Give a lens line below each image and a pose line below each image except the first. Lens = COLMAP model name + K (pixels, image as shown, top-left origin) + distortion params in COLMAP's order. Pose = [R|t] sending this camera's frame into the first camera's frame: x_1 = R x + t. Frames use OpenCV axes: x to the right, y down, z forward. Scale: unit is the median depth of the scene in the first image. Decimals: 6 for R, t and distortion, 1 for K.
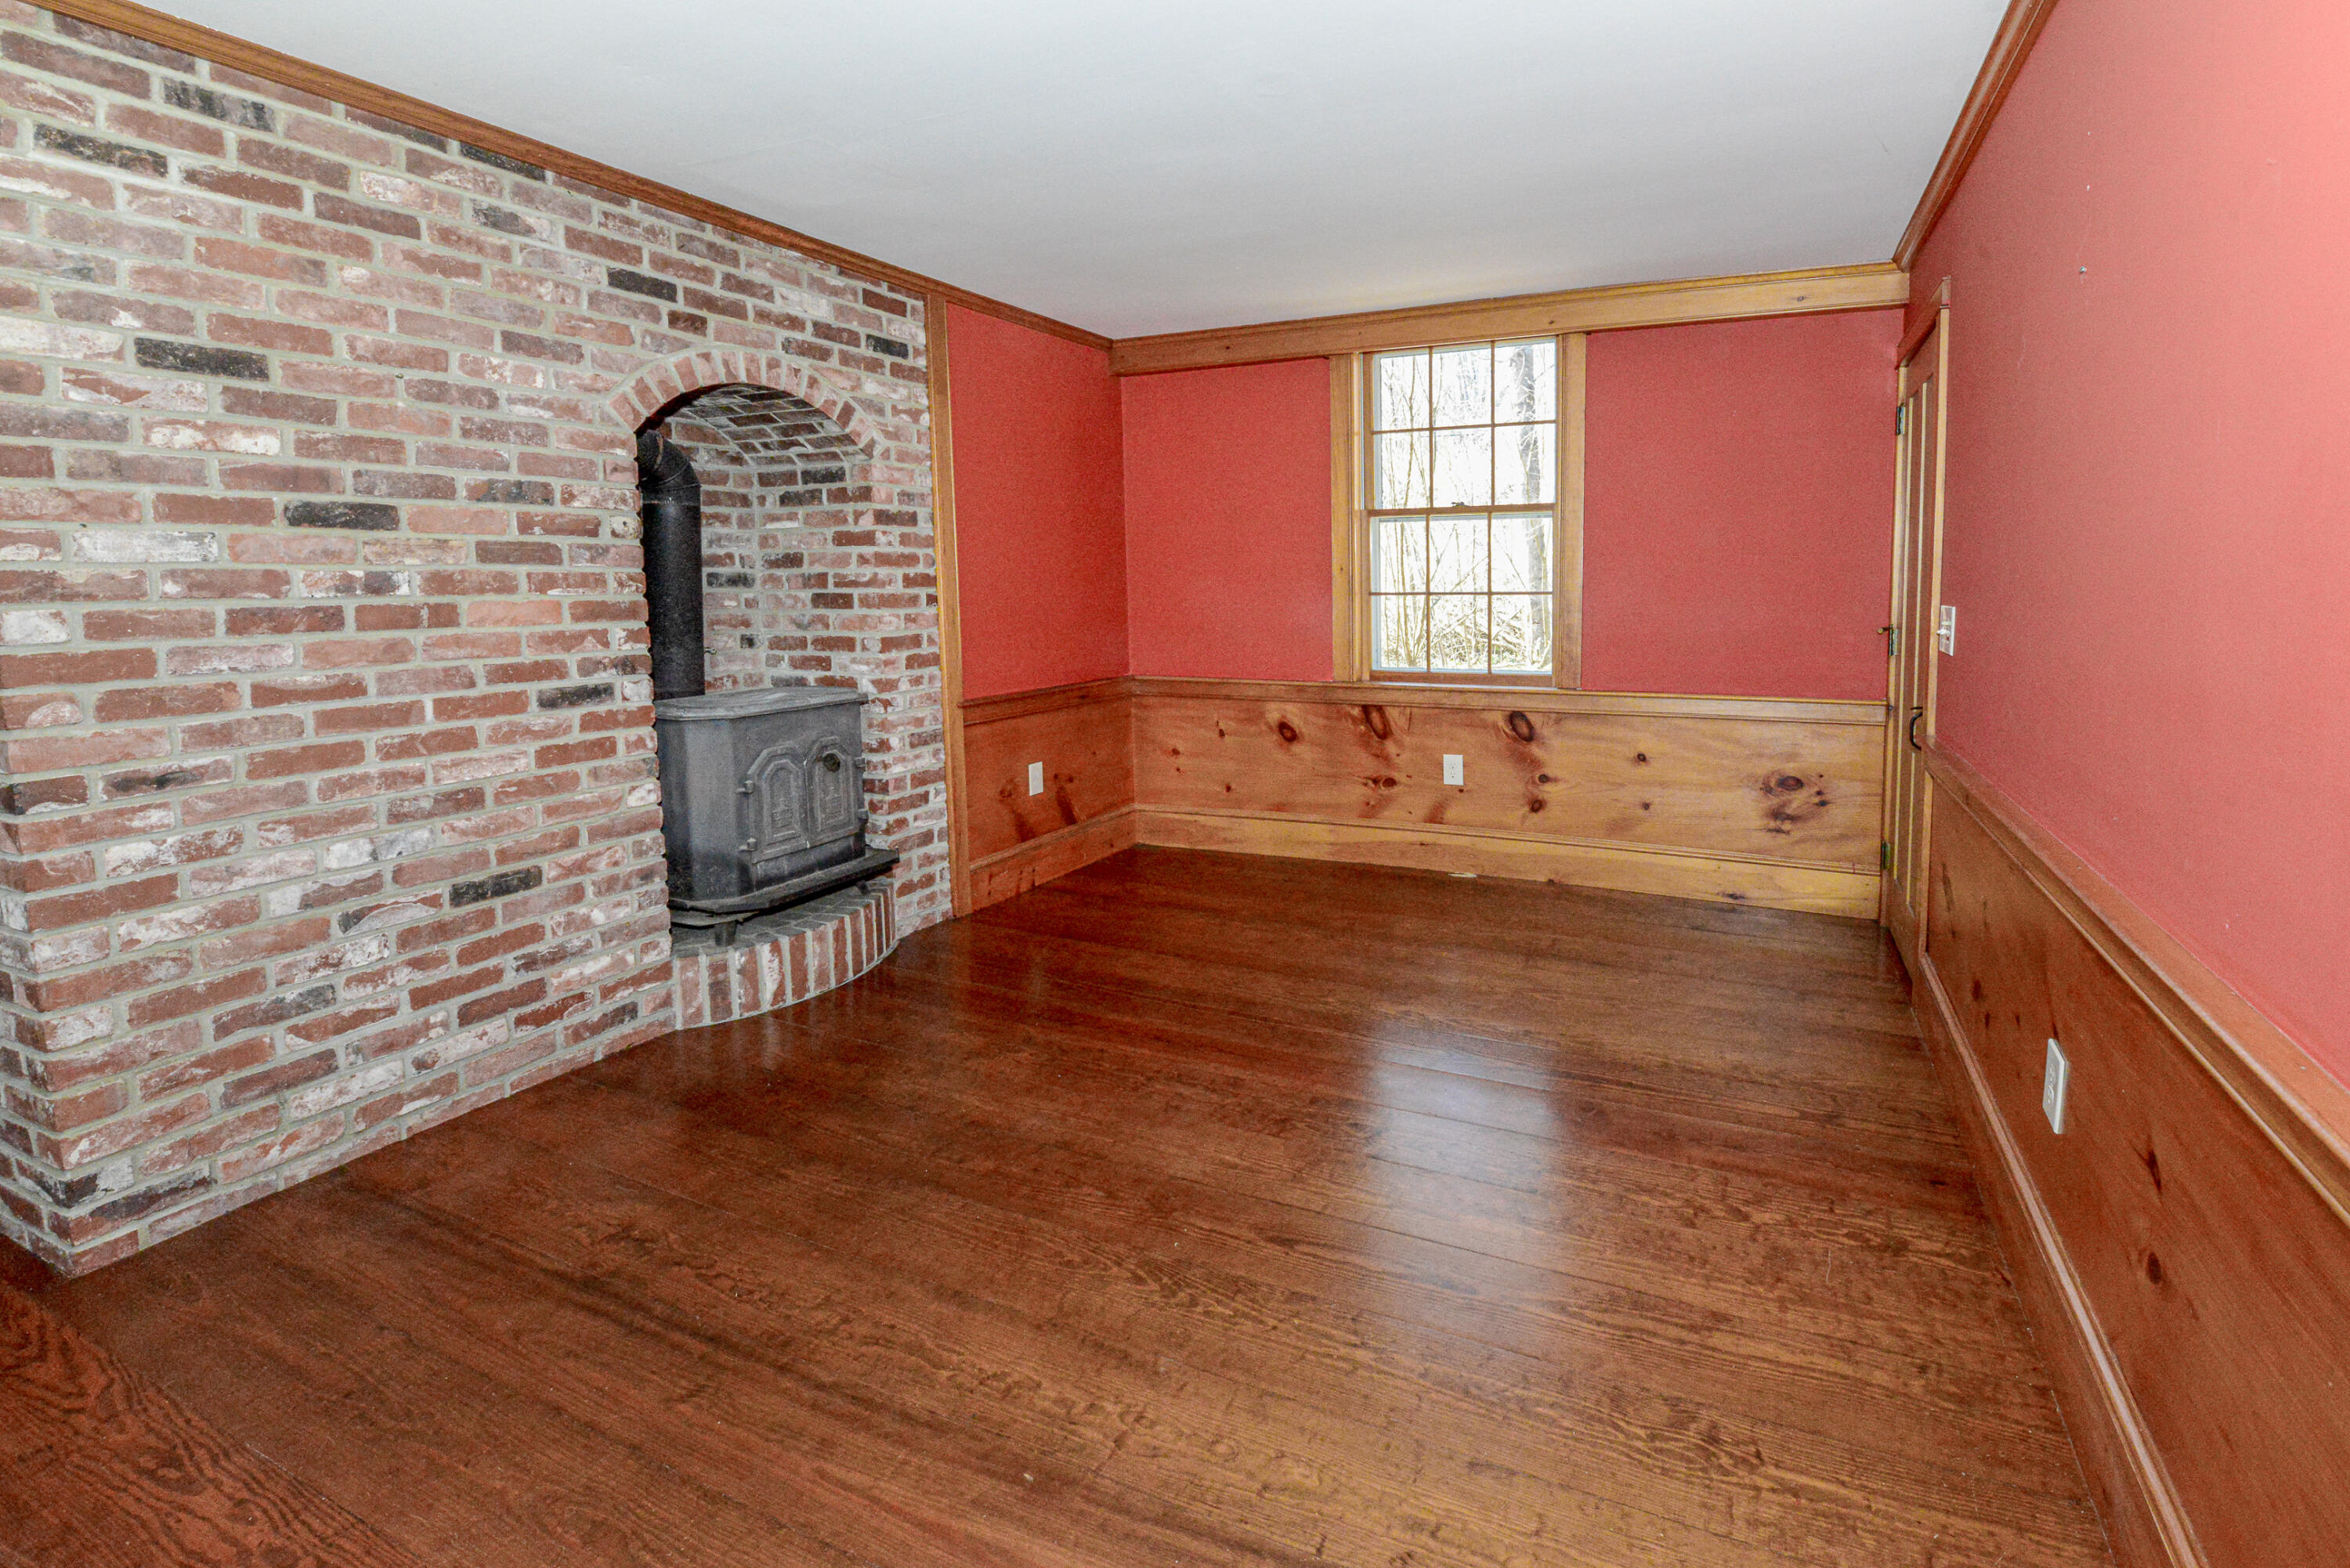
lens RADIAL K [[1050.9, 0, 1294.5], [0, 1050.9, 770.2], [0, 0, 1]] dist [0.000795, 0.000142]
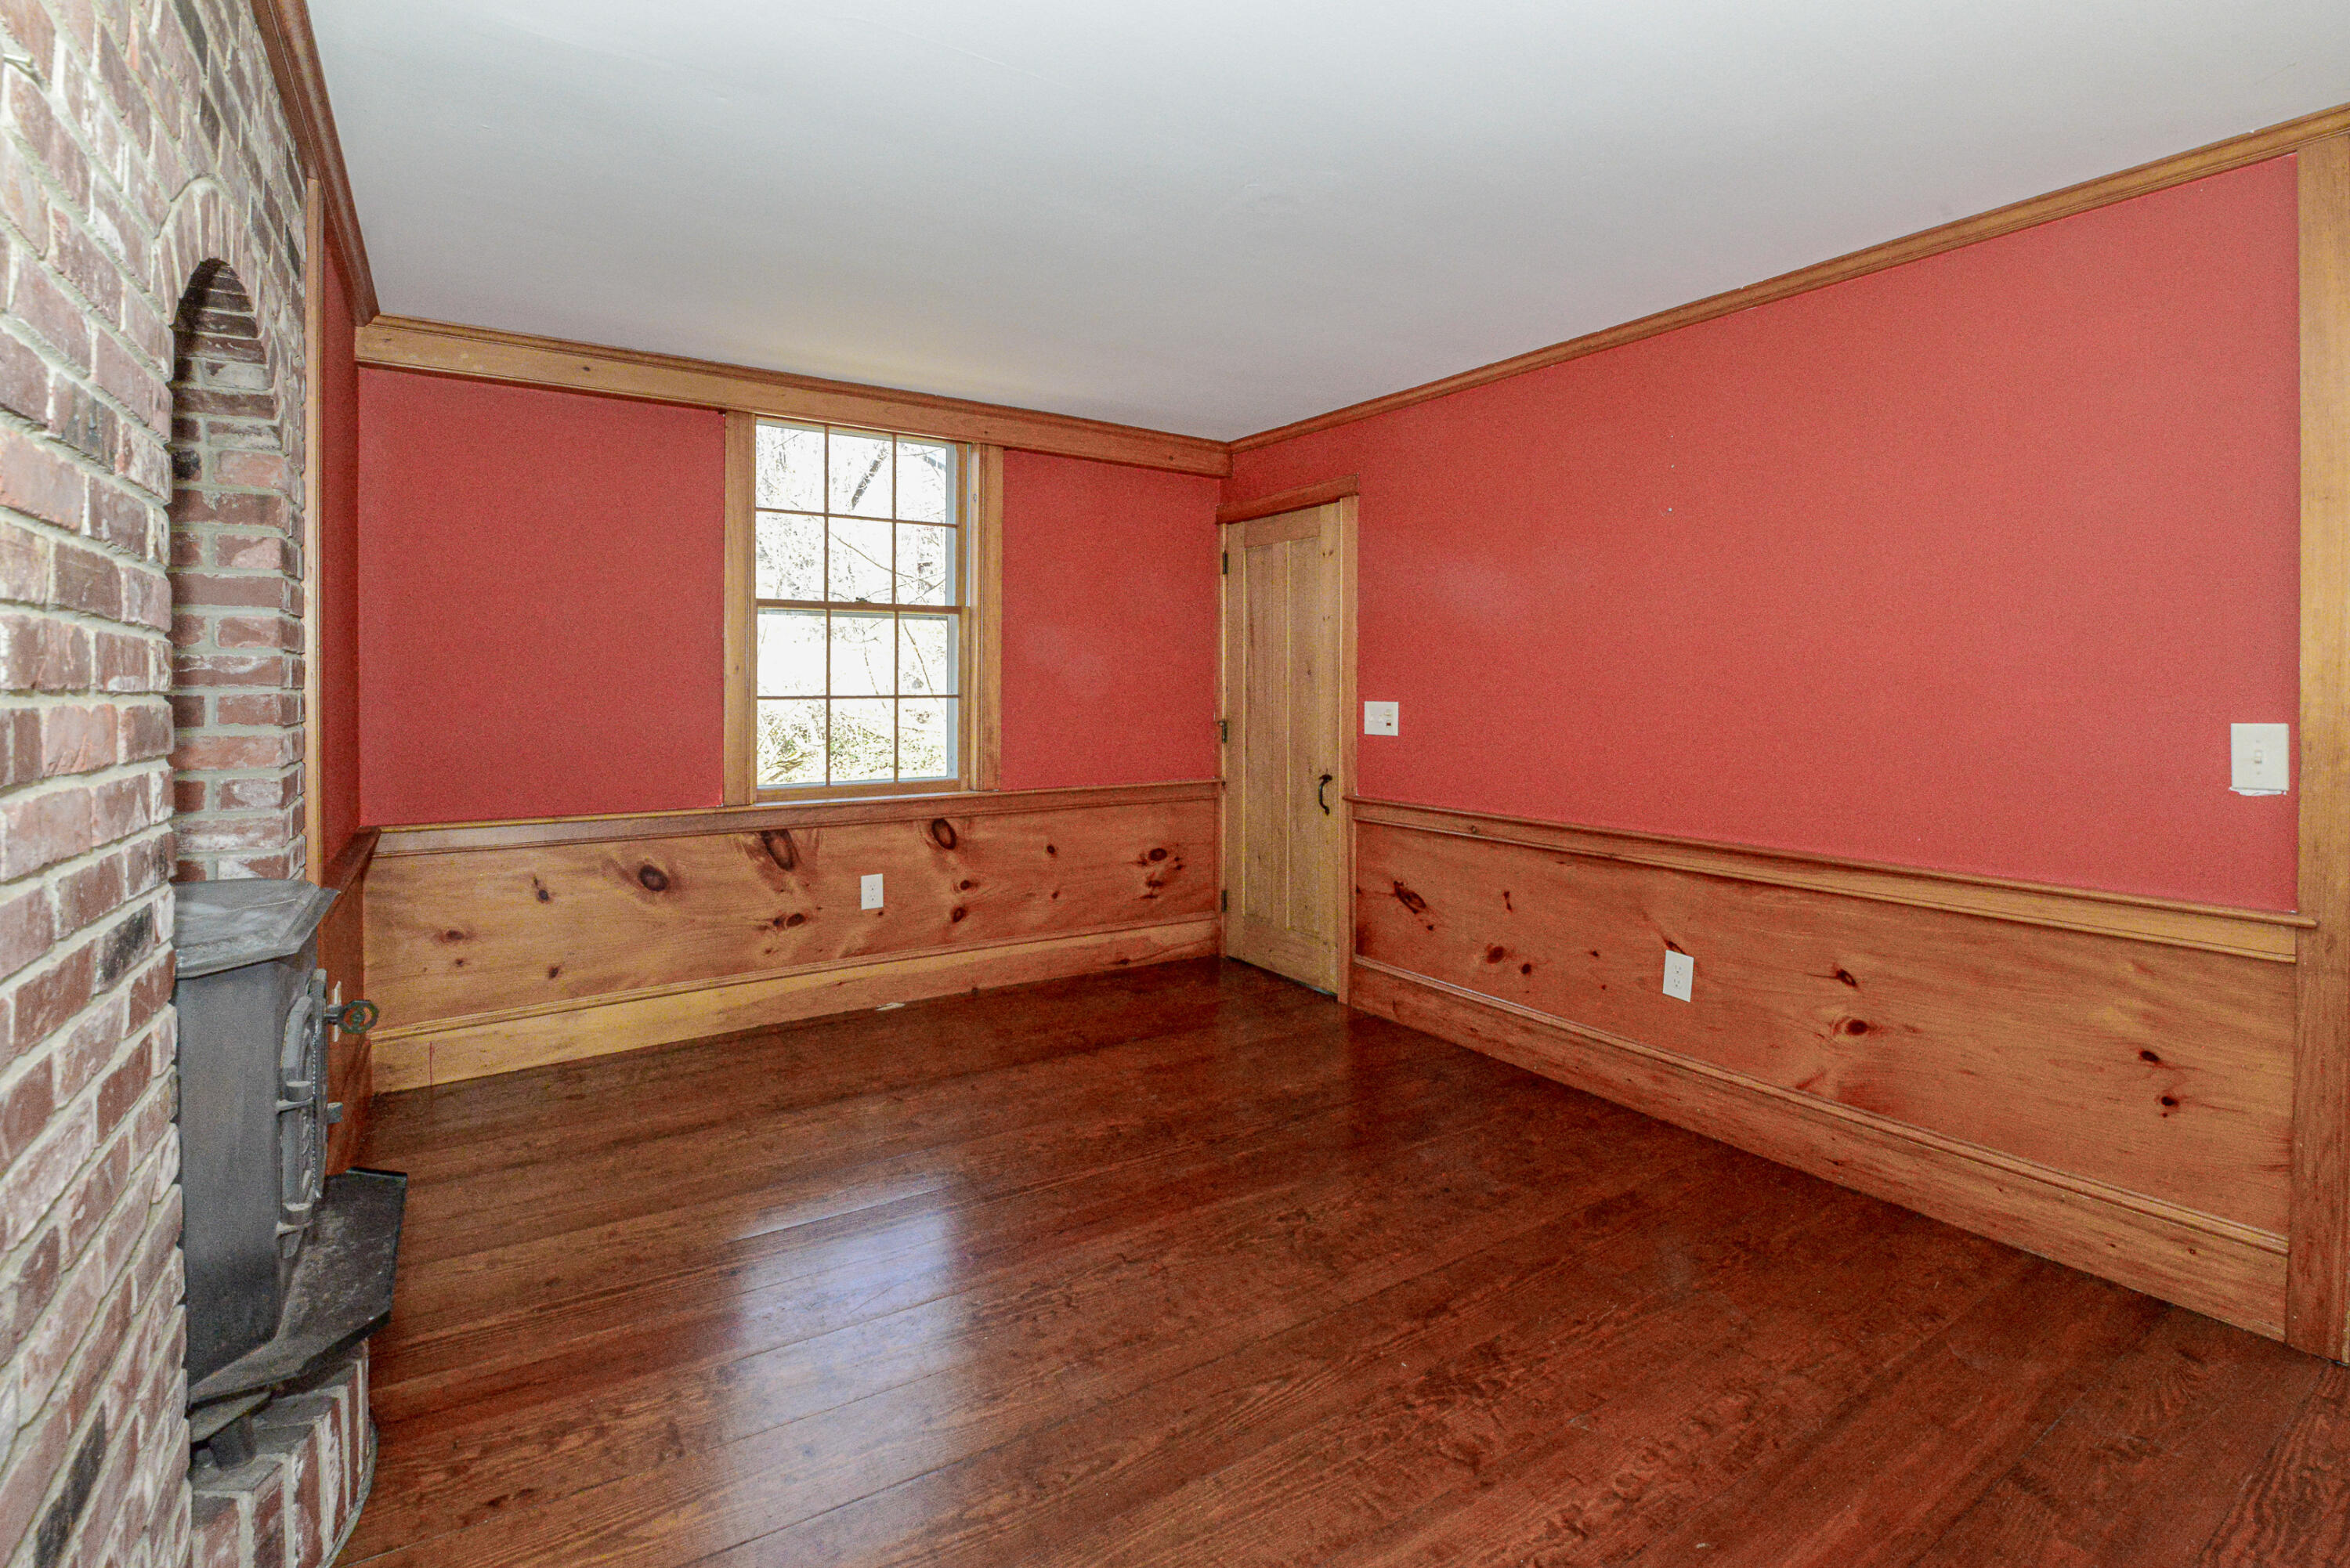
lens RADIAL K [[1111.2, 0, 1147.2], [0, 1111.2, 784.5], [0, 0, 1]] dist [0.002243, -0.015857]
pose [[0.552085, -0.067495, 0.831052, -0.625032], [0.144584, 0.989368, -0.015696, -0.052362], [-0.821156, 0.128822, 0.555974, 0.338436]]
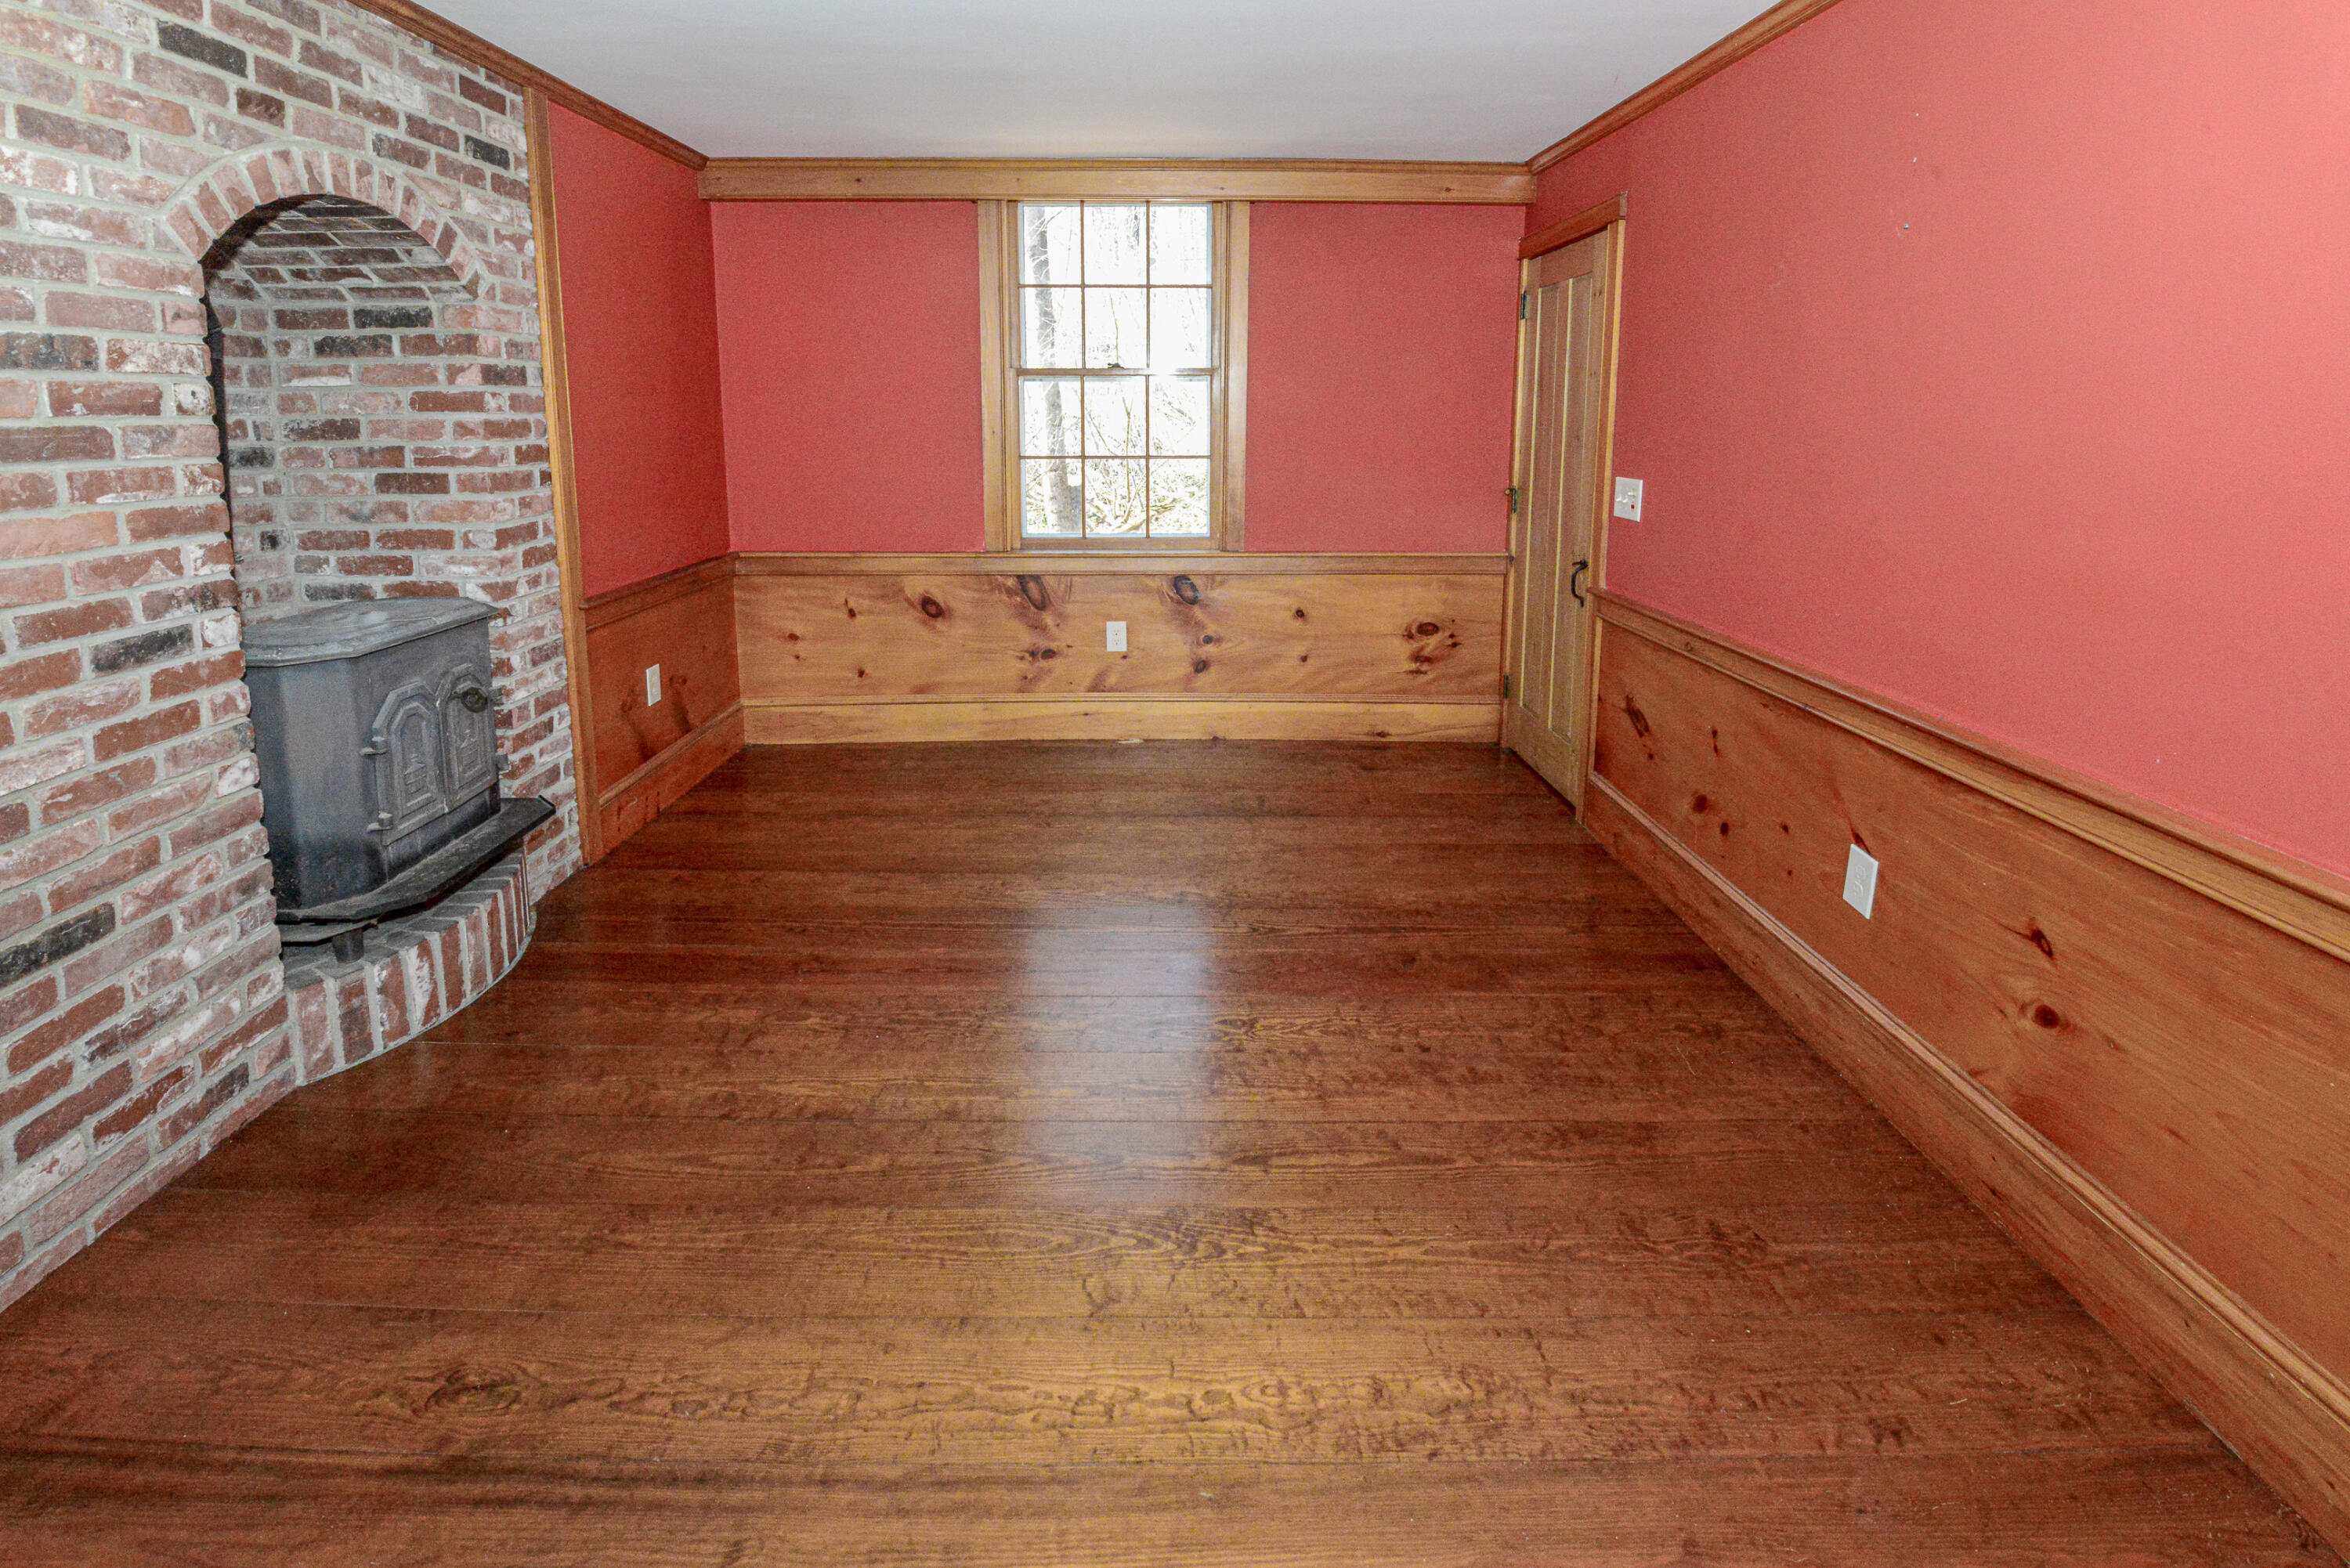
lens RADIAL K [[1075.4, 0, 1141.0], [0, 1075.4, 645.8], [0, 0, 1]] dist [0.001160, -0.007425]
pose [[0.918169, -0.078554, 0.388322, -0.274671], [0.064329, 0.996699, 0.049521, -0.050207], [-0.390931, -0.020489, 0.920192, 0.080774]]
